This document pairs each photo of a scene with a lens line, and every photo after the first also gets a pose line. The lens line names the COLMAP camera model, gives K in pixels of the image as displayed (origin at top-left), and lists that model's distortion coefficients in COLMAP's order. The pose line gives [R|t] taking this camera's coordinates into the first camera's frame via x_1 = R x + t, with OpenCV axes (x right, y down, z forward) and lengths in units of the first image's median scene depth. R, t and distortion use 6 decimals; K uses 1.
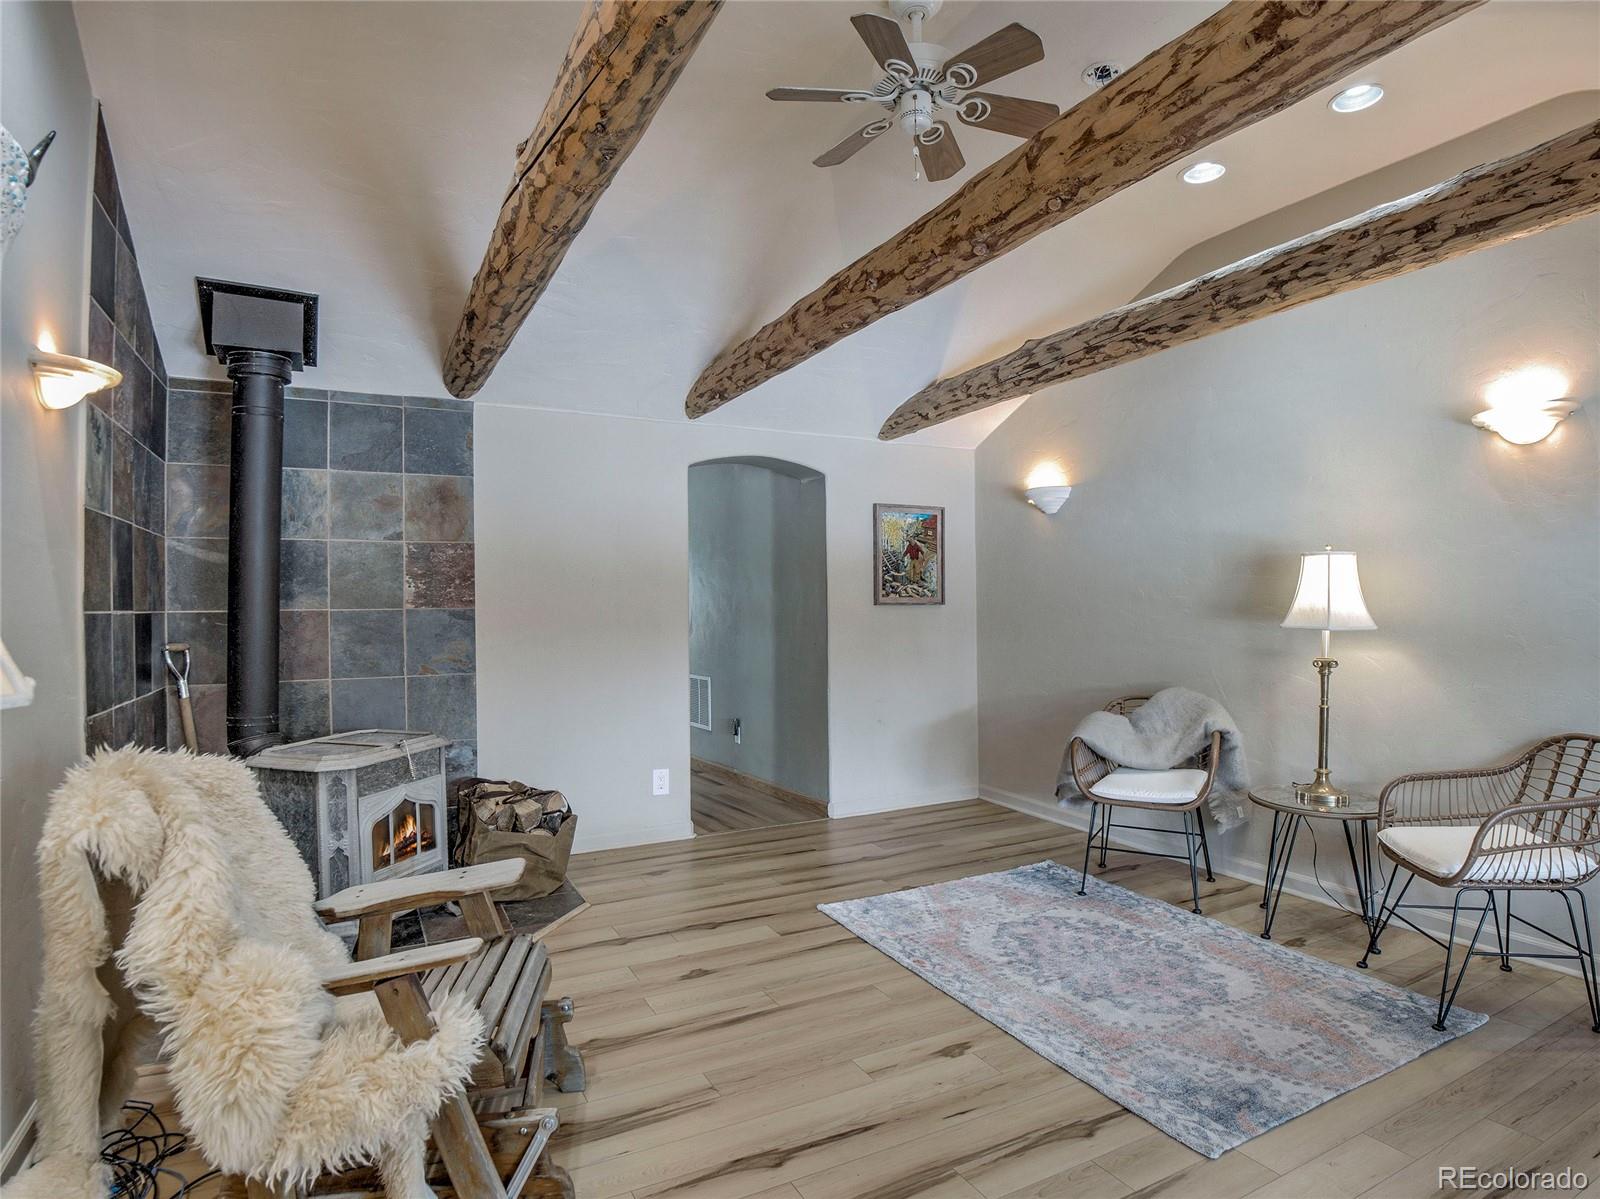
lens RADIAL K [[863.7, 0, 793.2], [0, 863.7, 601.5], [0, 0, 1]] dist [-0.050911, -0.004238]
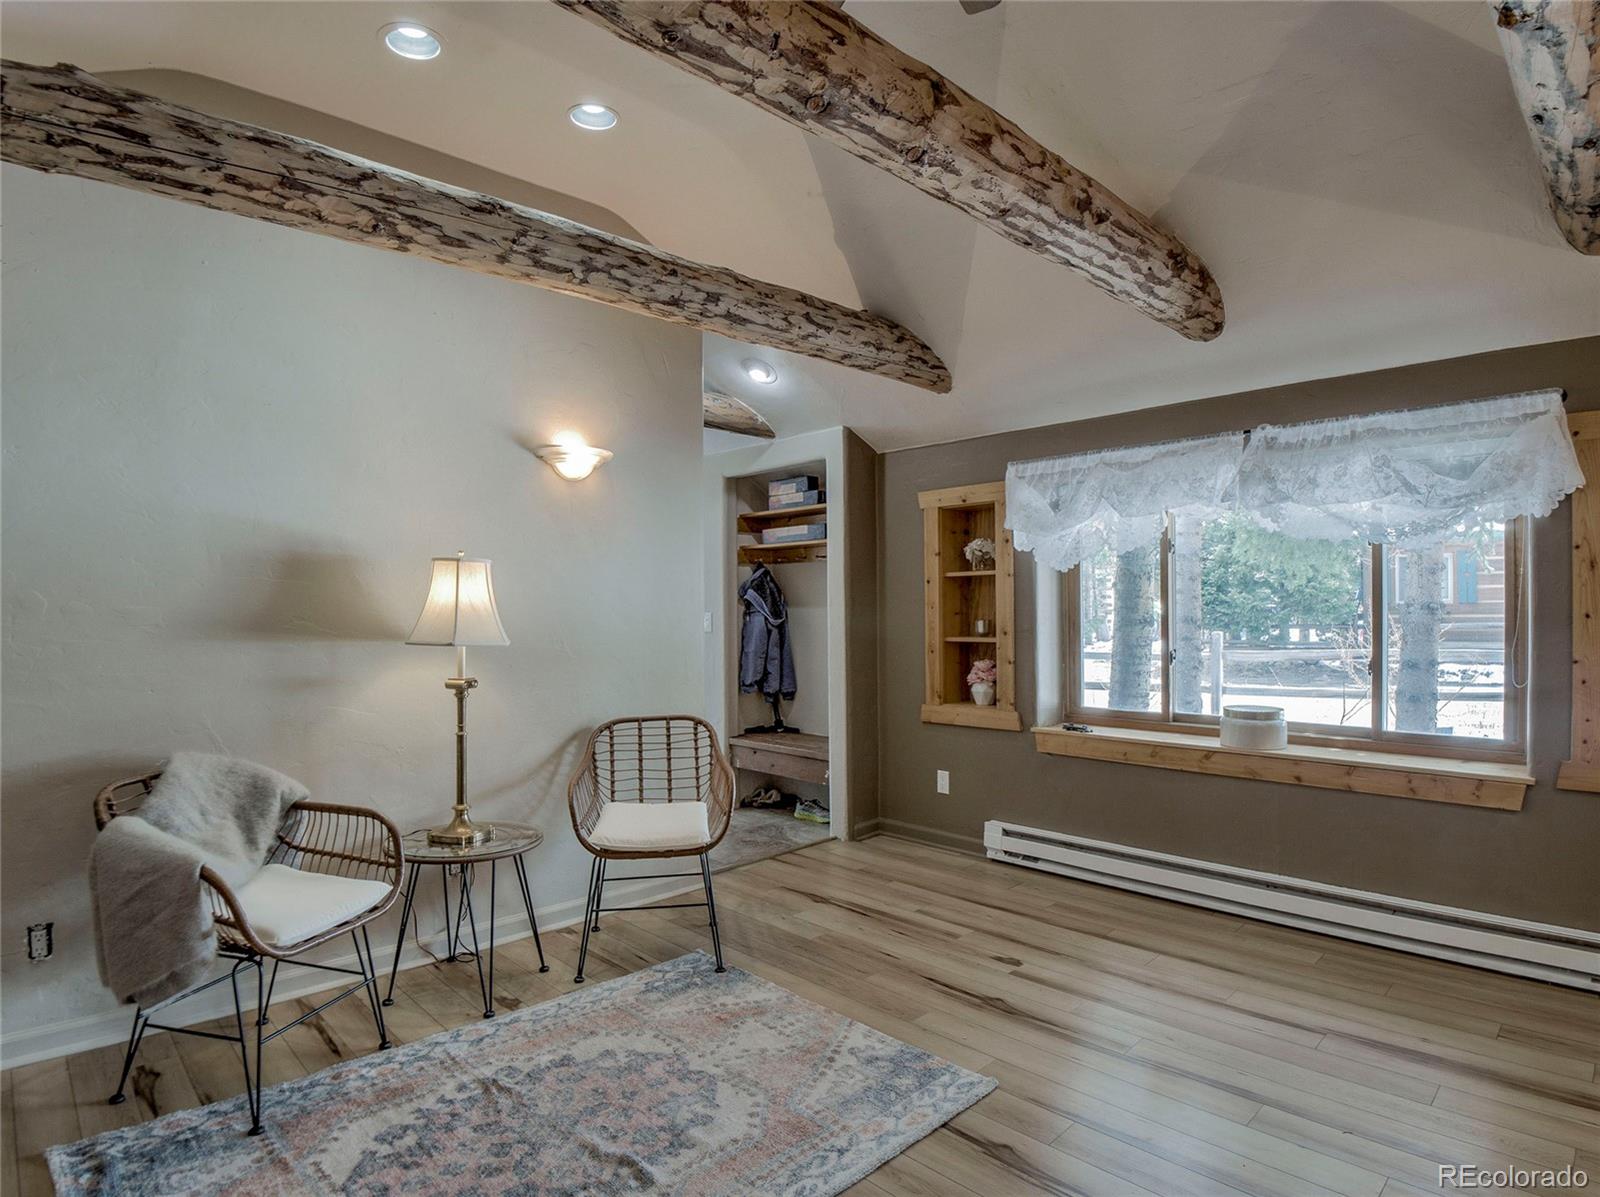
lens RADIAL K [[863.7, 0, 790.9], [0, 863.7, 604.8], [0, 0, 1]] dist [-0.050911, -0.004238]
pose [[-0.281646, 0.013815, 0.959419, -0.350947], [0.003329, 0.999904, -0.013421, 0.003458], [-0.959513, -0.000586, -0.281665, 0.990733]]
